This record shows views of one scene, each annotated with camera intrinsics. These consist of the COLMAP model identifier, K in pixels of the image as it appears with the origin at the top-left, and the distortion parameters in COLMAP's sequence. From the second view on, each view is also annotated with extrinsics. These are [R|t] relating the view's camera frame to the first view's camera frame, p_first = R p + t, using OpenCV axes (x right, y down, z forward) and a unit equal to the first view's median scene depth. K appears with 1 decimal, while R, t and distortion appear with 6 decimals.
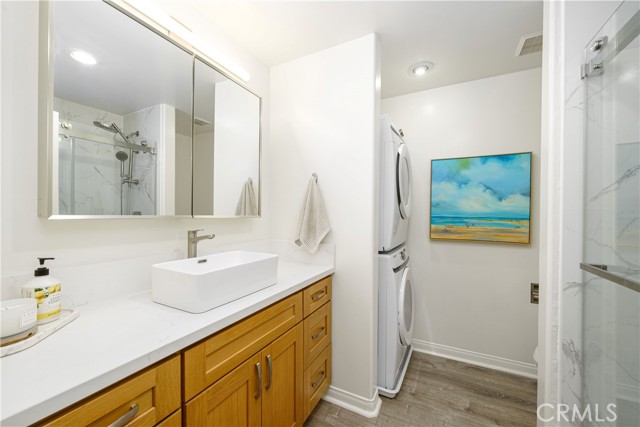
lens RADIAL K [[256.4, 0, 318.8], [0, 256.4, 214.9], [0, 0, 1]] dist [-0.001511, -0.000070]
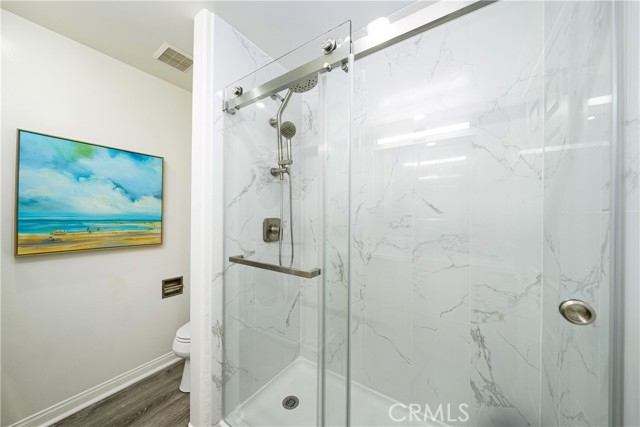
lens RADIAL K [[219.5, 0, 320.3], [0, 219.5, 215.3], [0, 0, 1]] dist [-0.006358, 0.000164]
pose [[0.118796, -0.005706, 0.992902, 0.003294], [-0.004918, 0.999968, 0.006335, -0.013959], [-0.992907, -0.005635, 0.118764, 0.231578]]
